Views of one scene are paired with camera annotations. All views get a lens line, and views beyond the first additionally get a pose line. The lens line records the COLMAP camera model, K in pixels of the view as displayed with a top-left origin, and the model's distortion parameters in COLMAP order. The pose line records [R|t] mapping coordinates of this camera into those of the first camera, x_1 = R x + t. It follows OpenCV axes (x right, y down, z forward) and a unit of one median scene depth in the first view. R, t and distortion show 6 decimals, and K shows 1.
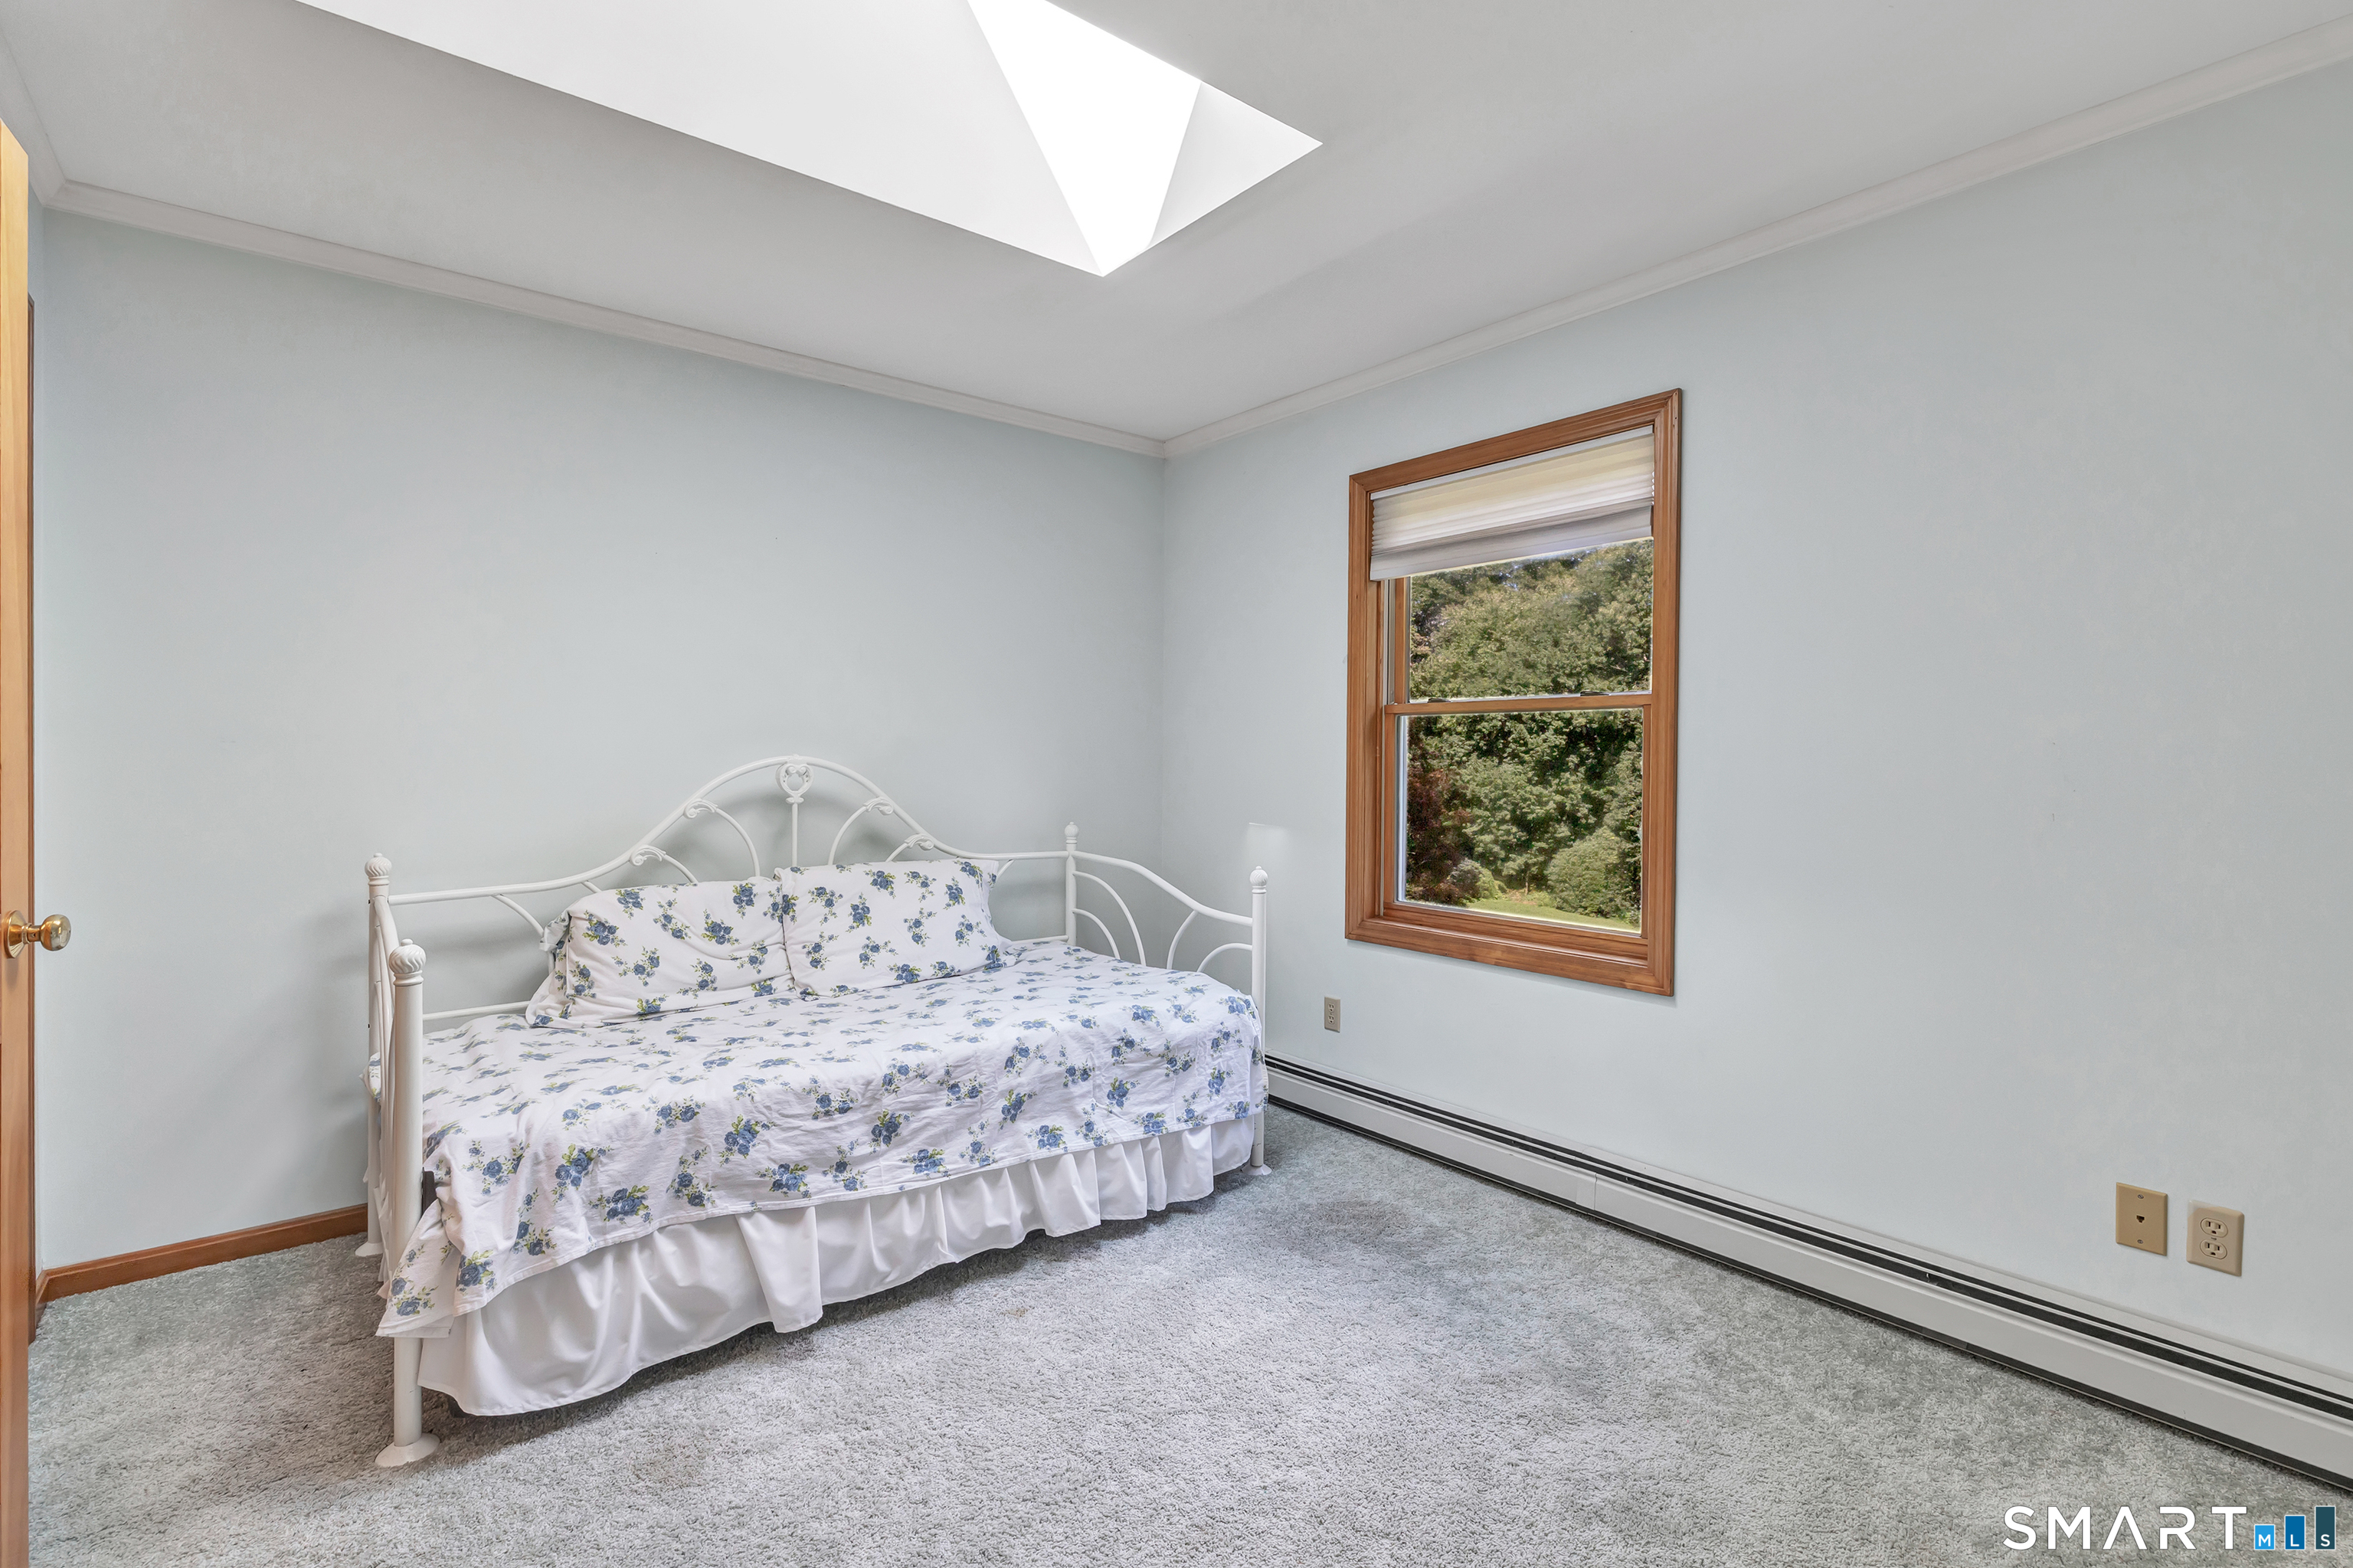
lens RADIAL K [[1044.5, 0, 1177.6], [0, 1044.5, 750.0], [0, 0, 1]] dist [-0.001516, -0.000532]
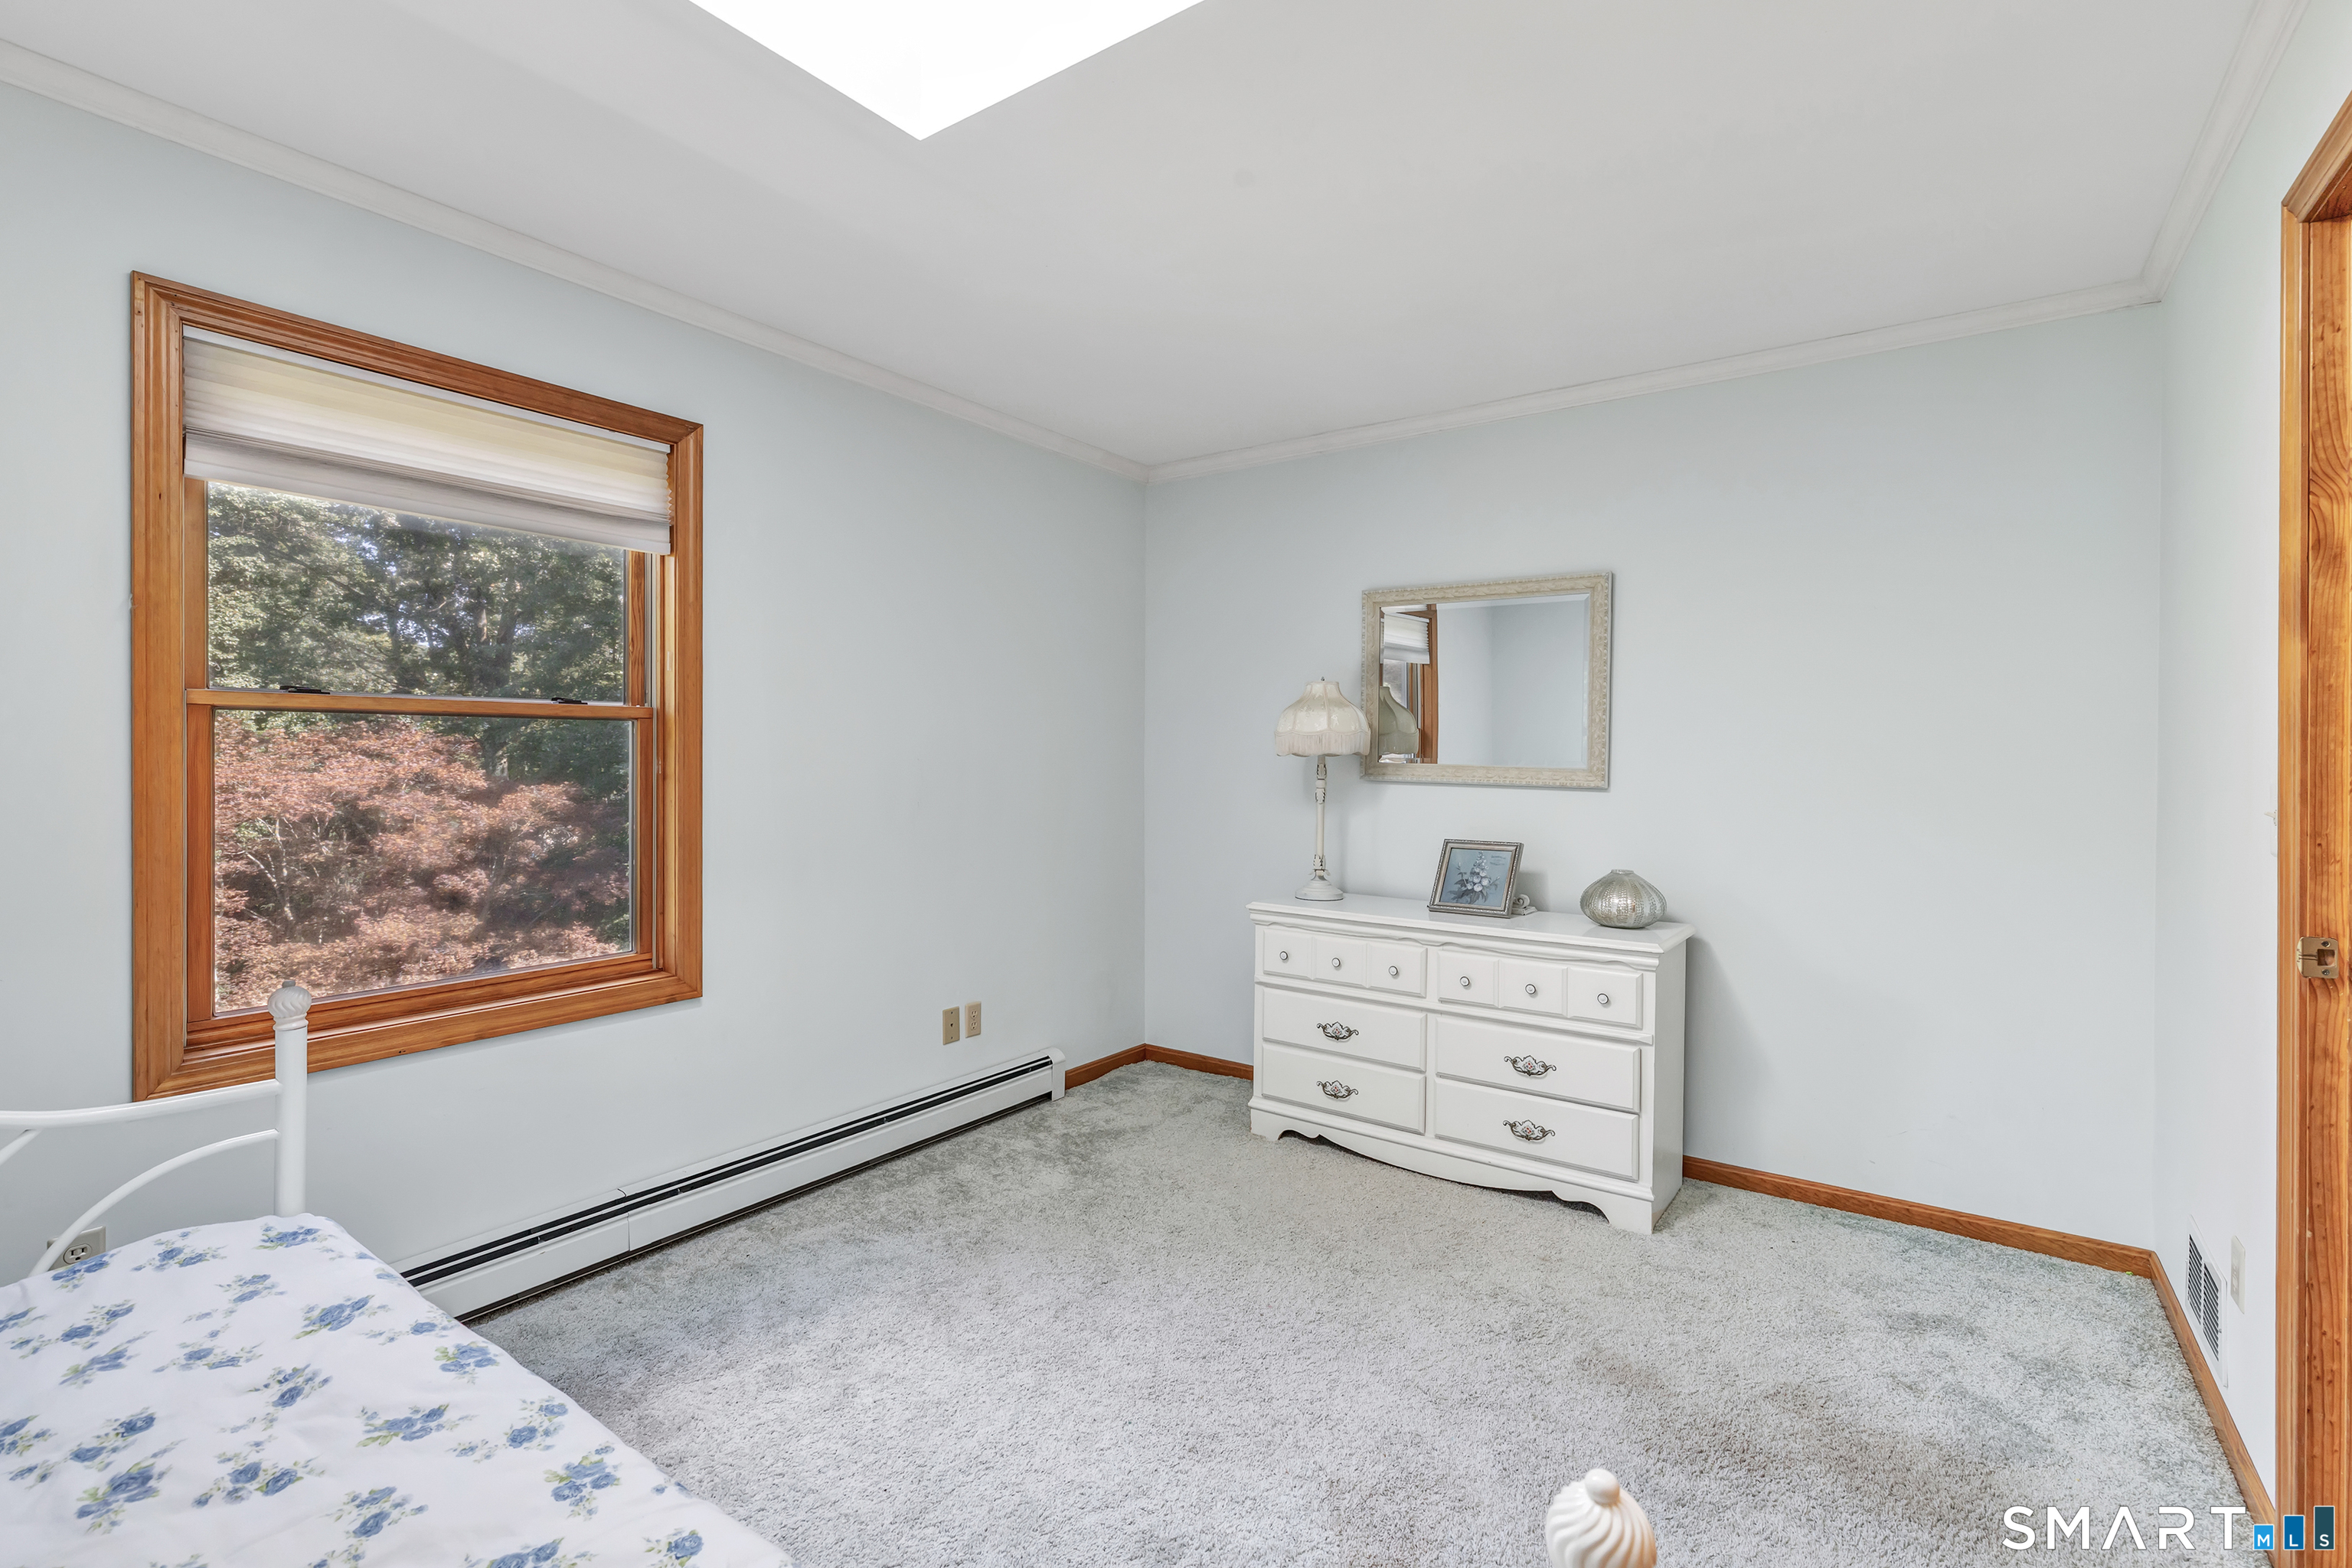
lens RADIAL K [[1044.0, 0, 1177.1], [0, 1044.0, 750.0], [0, 0, 1]] dist [-0.001516, -0.000532]
pose [[-0.245336, 0.006945, 0.969413, -0.661957], [-0.001321, 0.999971, -0.007498, -0.005766], [-0.969437, -0.003120, -0.245320, 0.780367]]
